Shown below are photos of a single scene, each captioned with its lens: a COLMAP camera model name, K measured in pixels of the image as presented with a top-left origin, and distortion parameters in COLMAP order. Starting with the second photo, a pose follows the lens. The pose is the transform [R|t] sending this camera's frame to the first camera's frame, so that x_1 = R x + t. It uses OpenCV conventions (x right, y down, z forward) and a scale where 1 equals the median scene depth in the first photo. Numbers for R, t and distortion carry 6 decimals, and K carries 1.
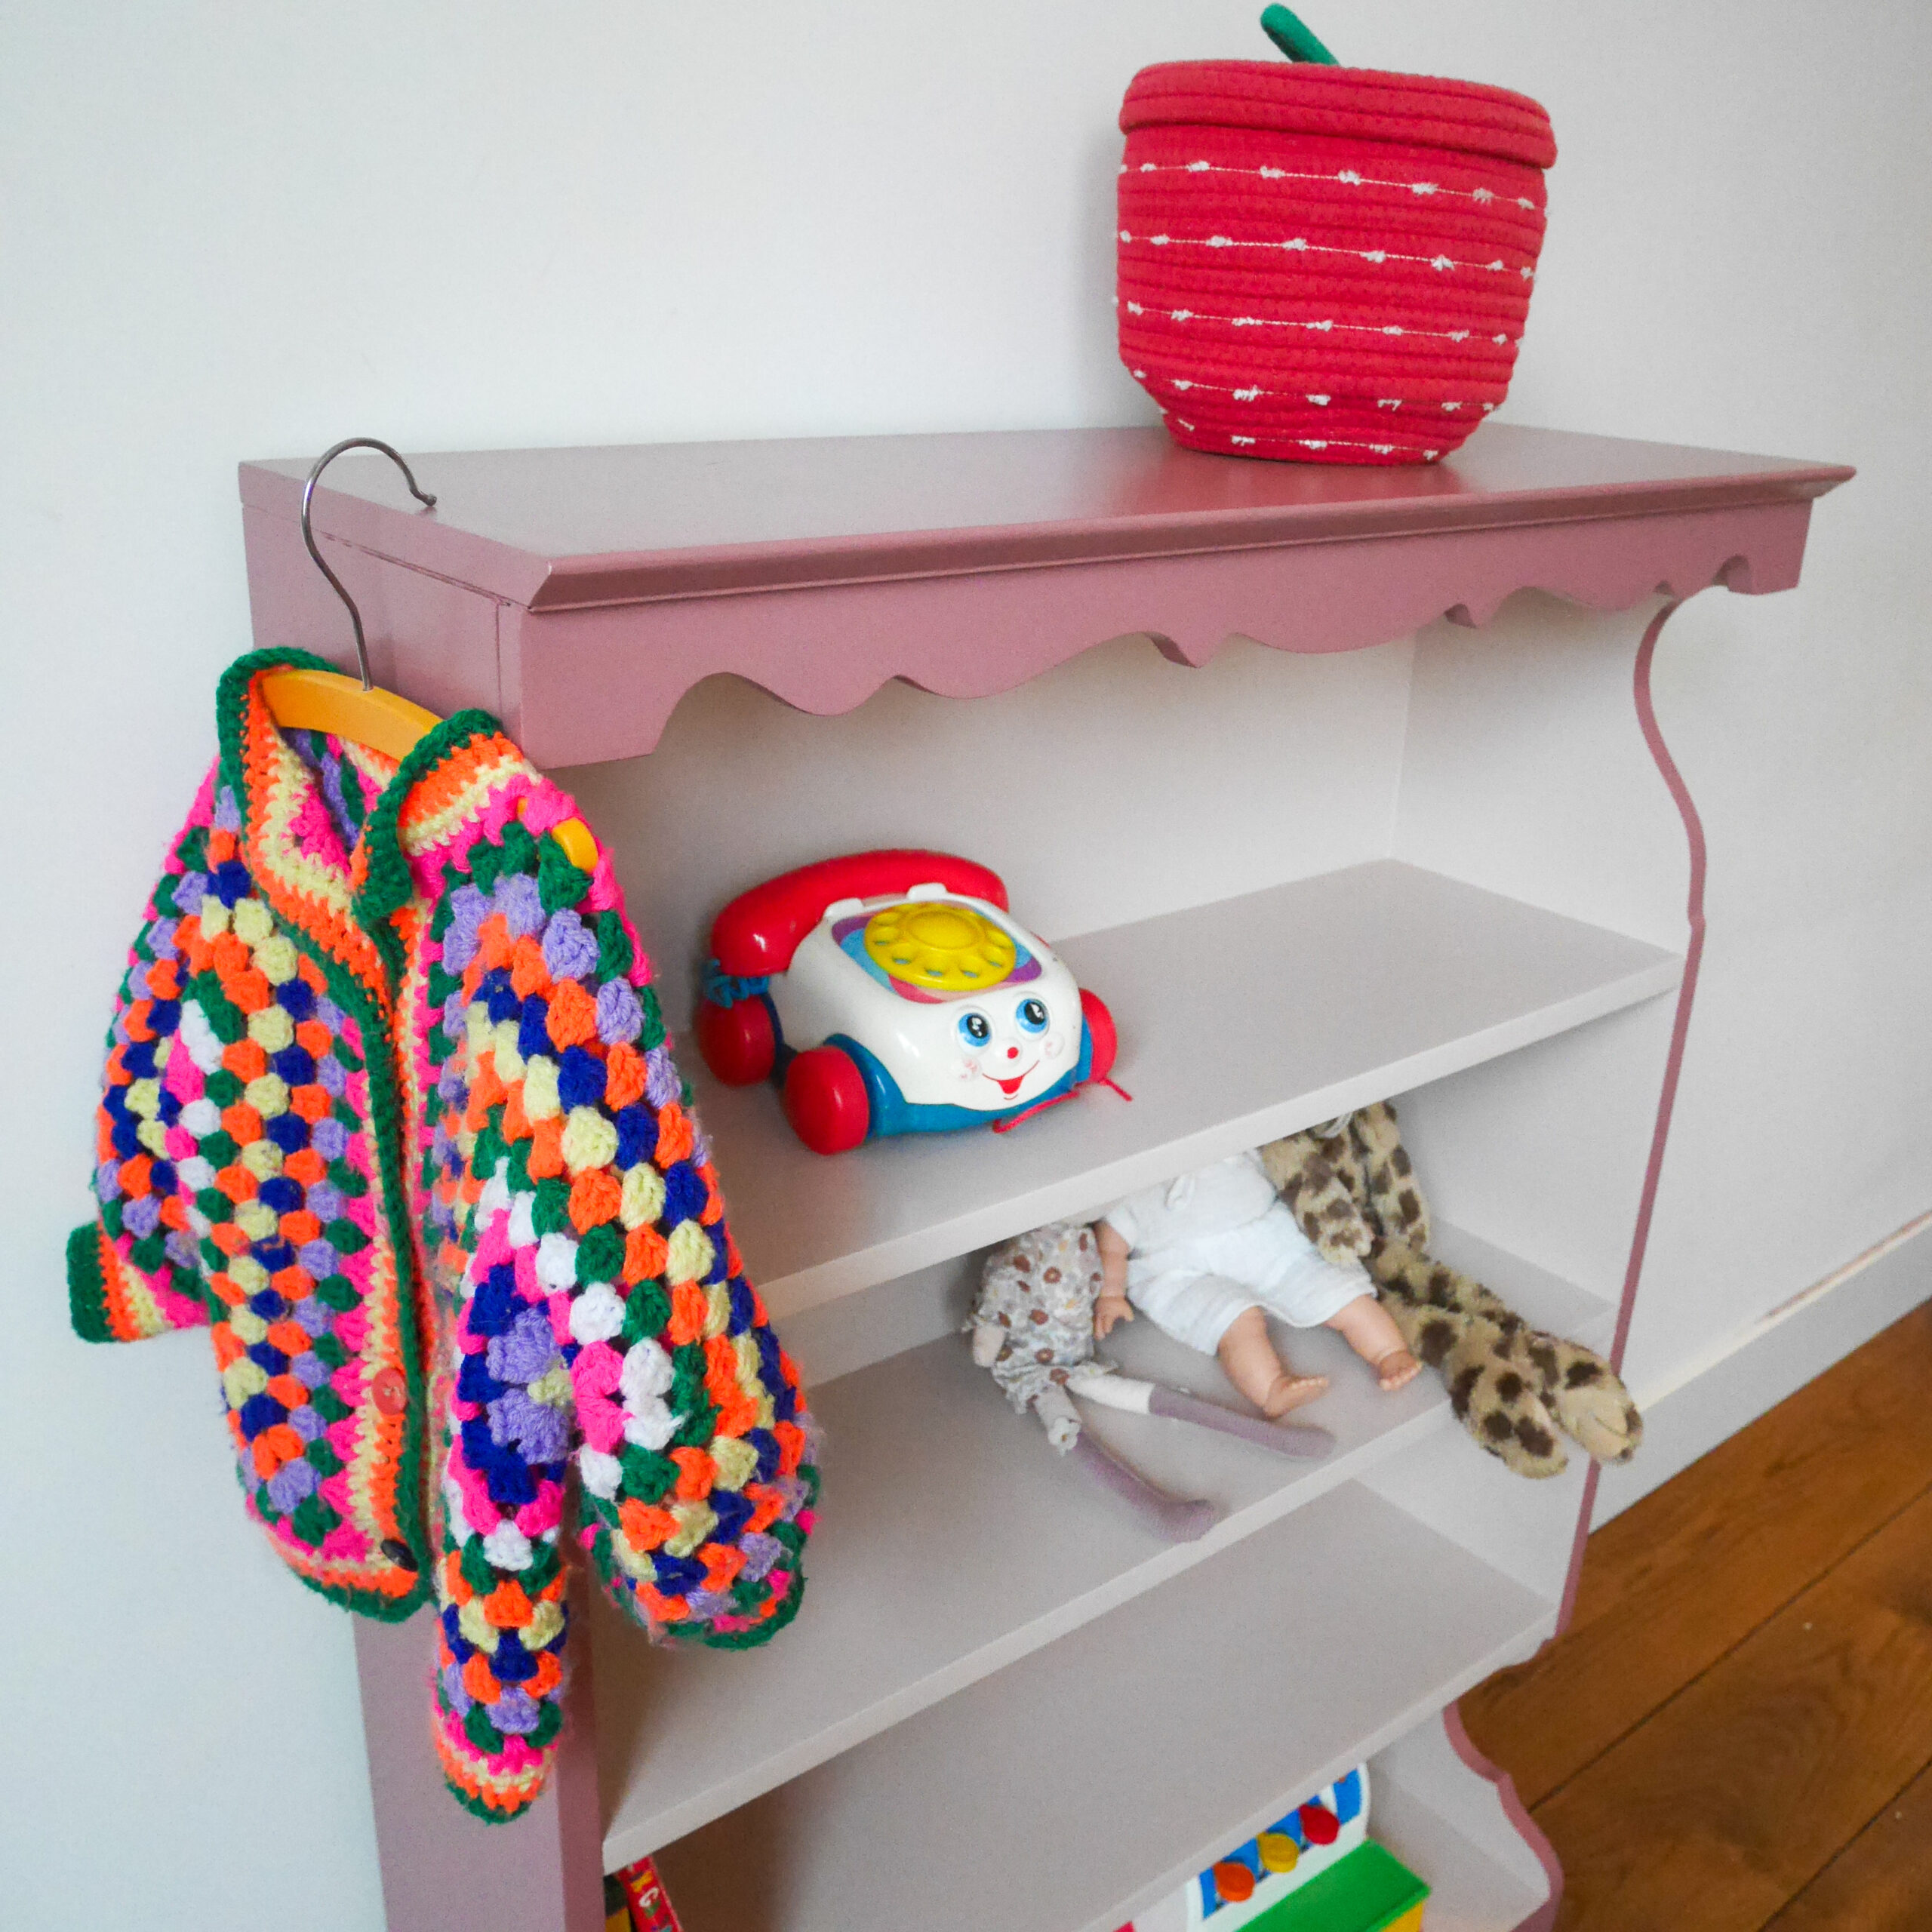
lens RADIAL K [[1866.9, 0, 966.0], [0, 1866.9, 966.0], [0, 0, 1]] dist [-0.072757, 0.027398]
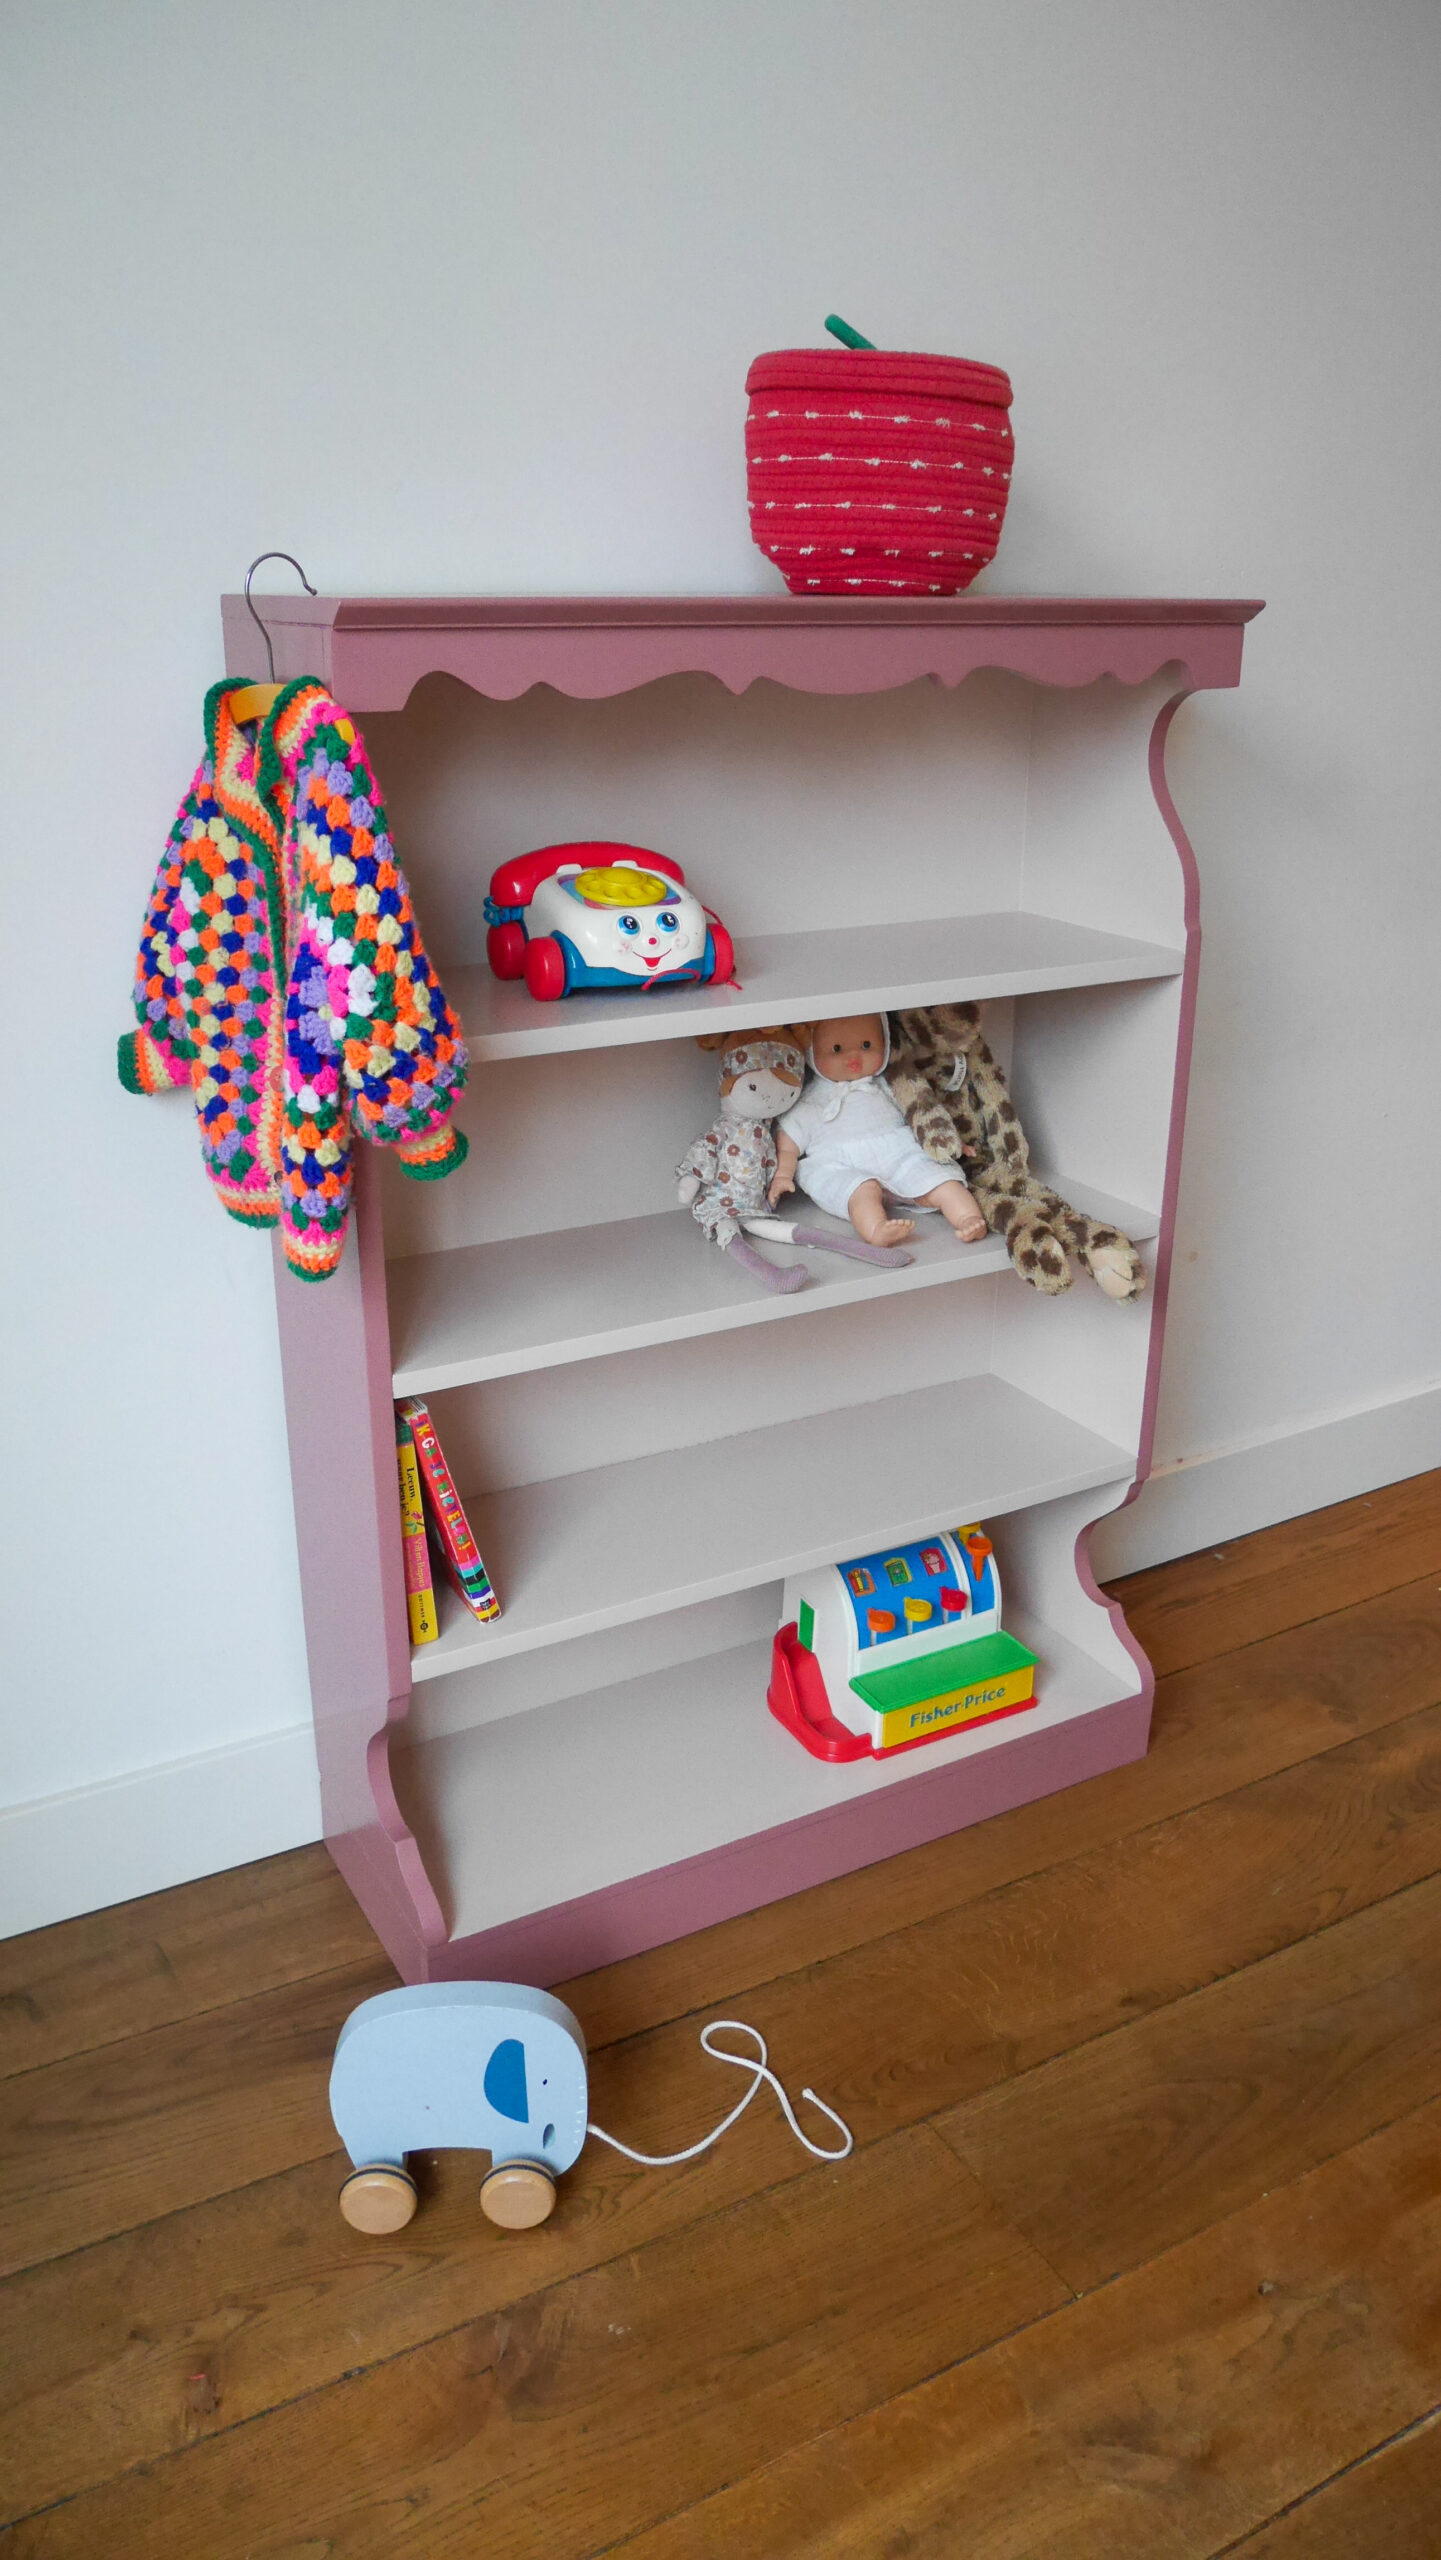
lens RADIAL K [[1848.2, 0, 722.0], [0, 1848.2, 1285.3], [0, 0, 1]] dist [-0.076800, 0.040610]
pose [[0.987182, 0.026487, -0.157387, 0.362885], [-0.026453, 0.999647, 0.002314, 0.357184], [0.157392, 0.001879, 0.987534, -0.643789]]
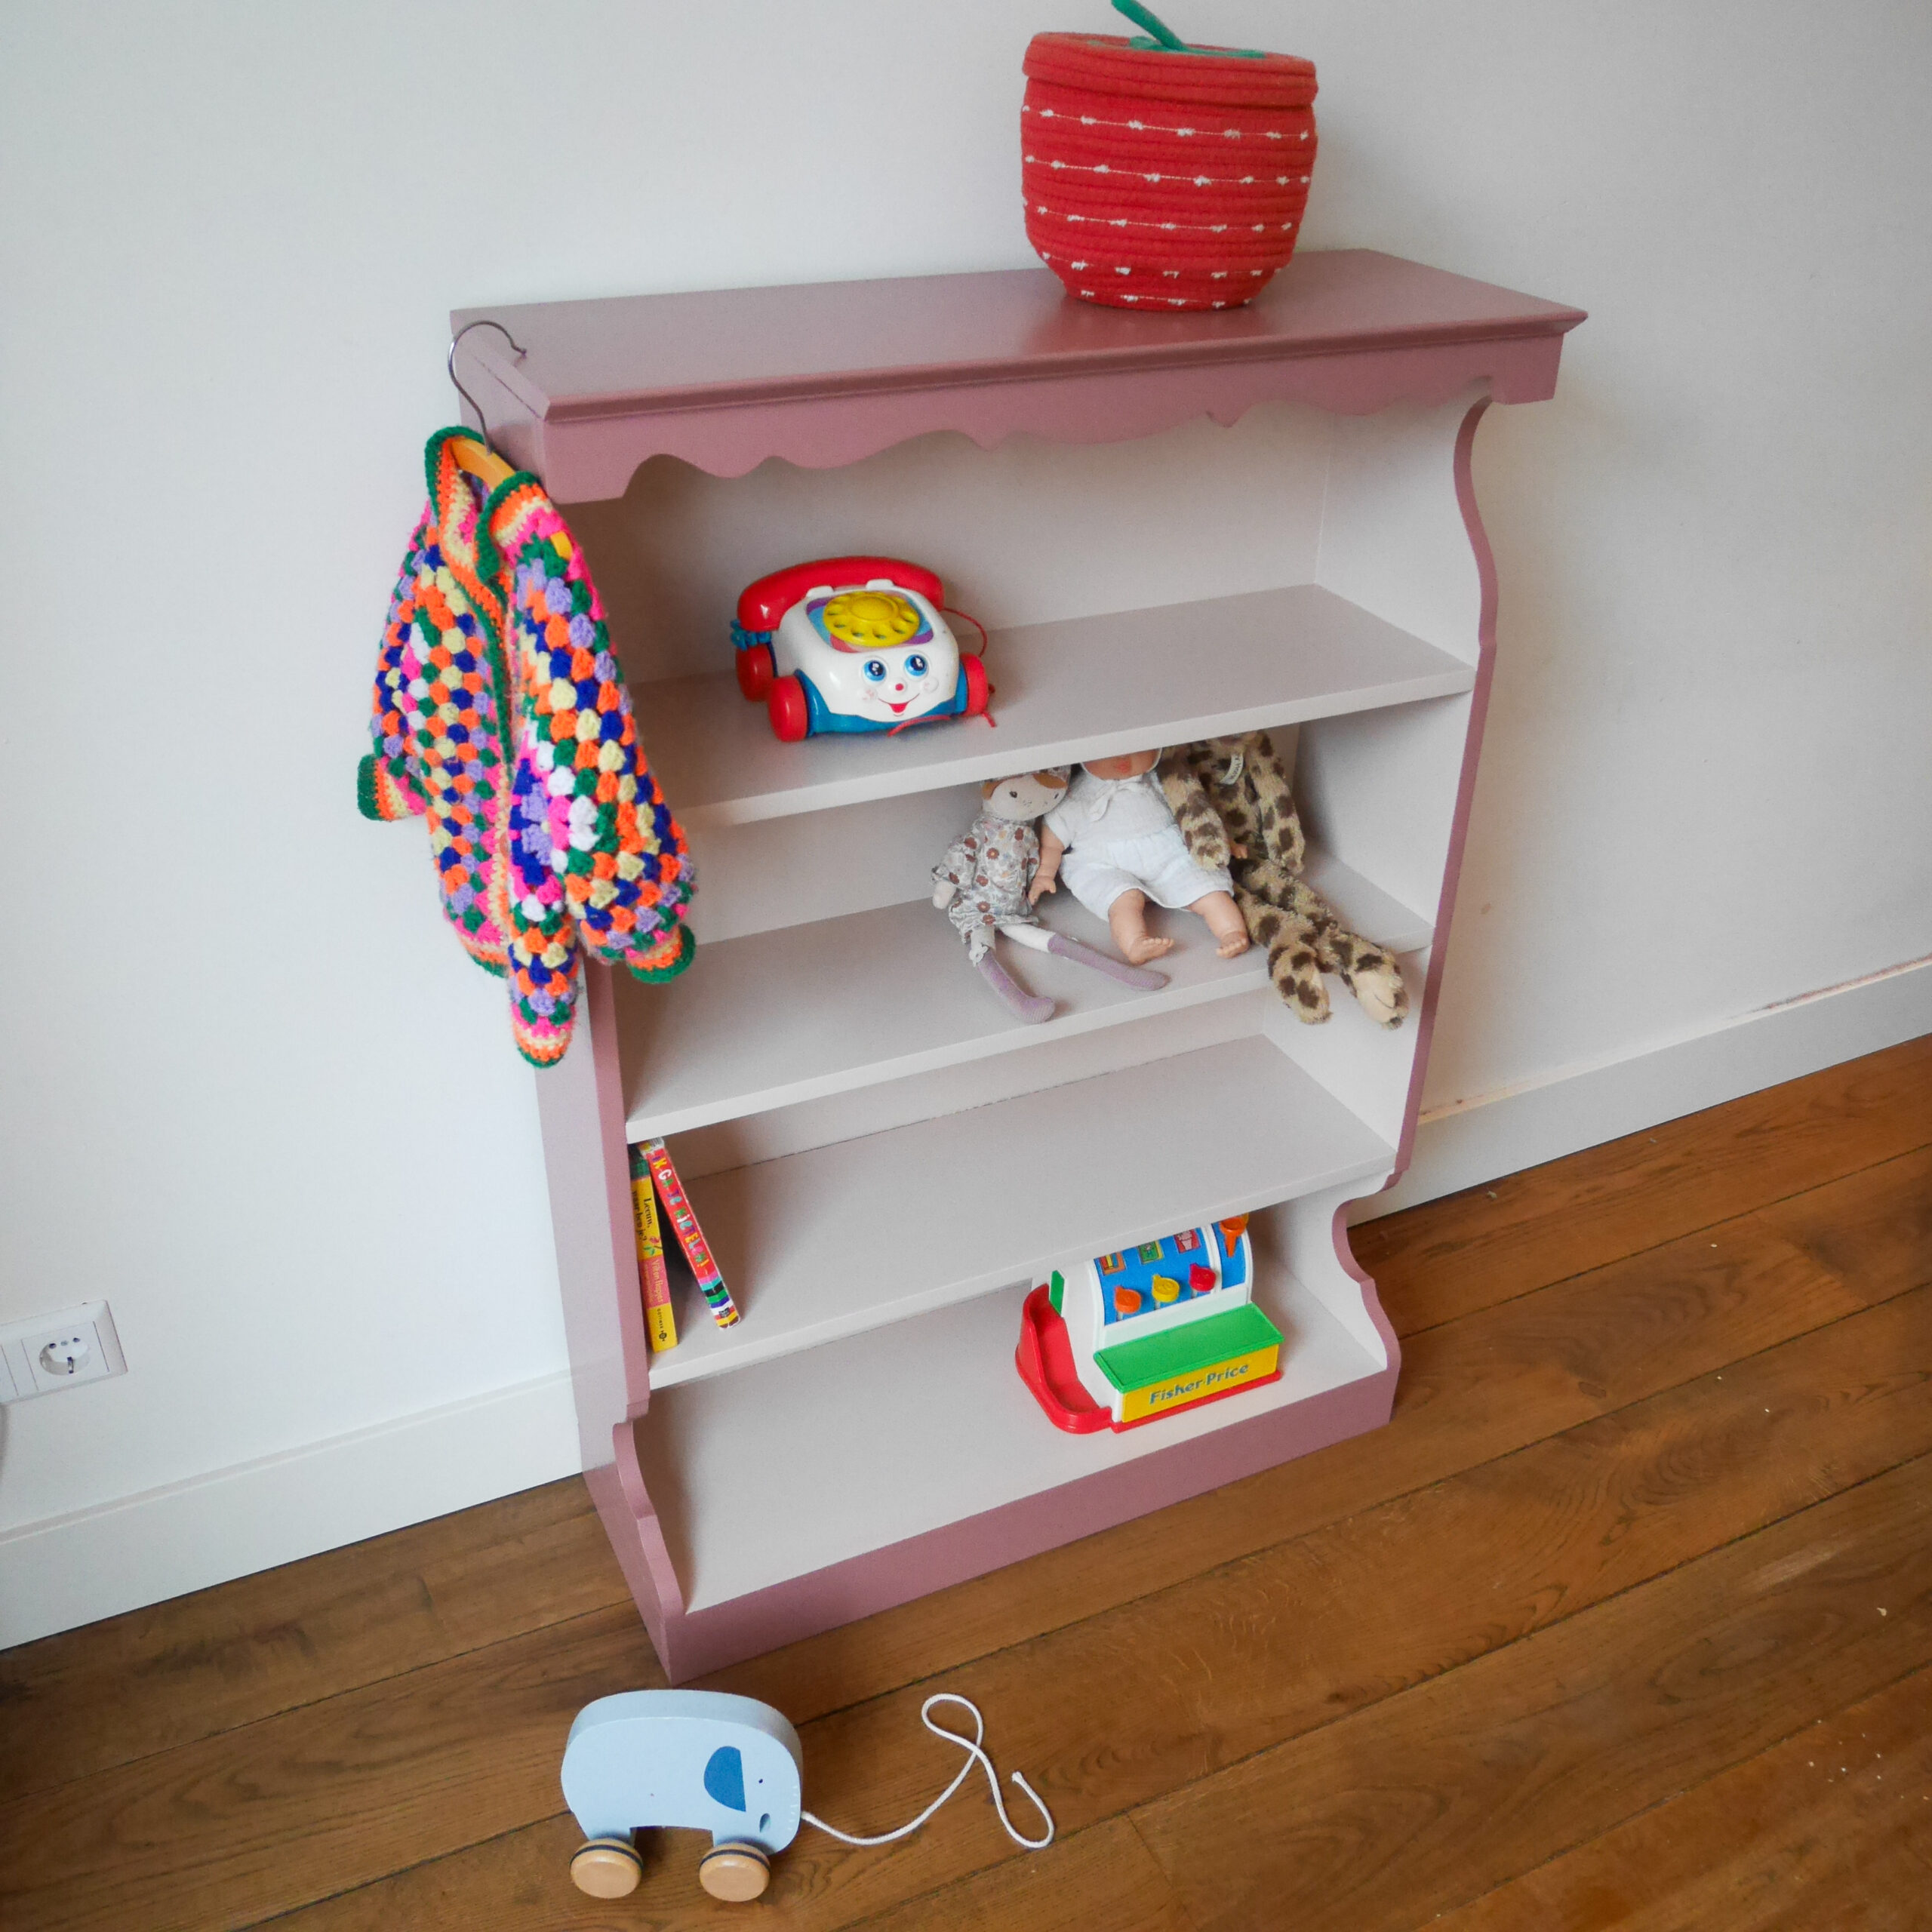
lens RADIAL K [[1861.2, 0, 967.0], [0, 1861.2, 973.2], [0, 0, 1]] dist [-0.080588, 0.040940]
pose [[0.974261, 0.097339, -0.203323, 0.440474], [-0.063653, 0.984052, 0.166103, 0.019305], [0.216249, -0.148886, 0.964920, -0.586660]]
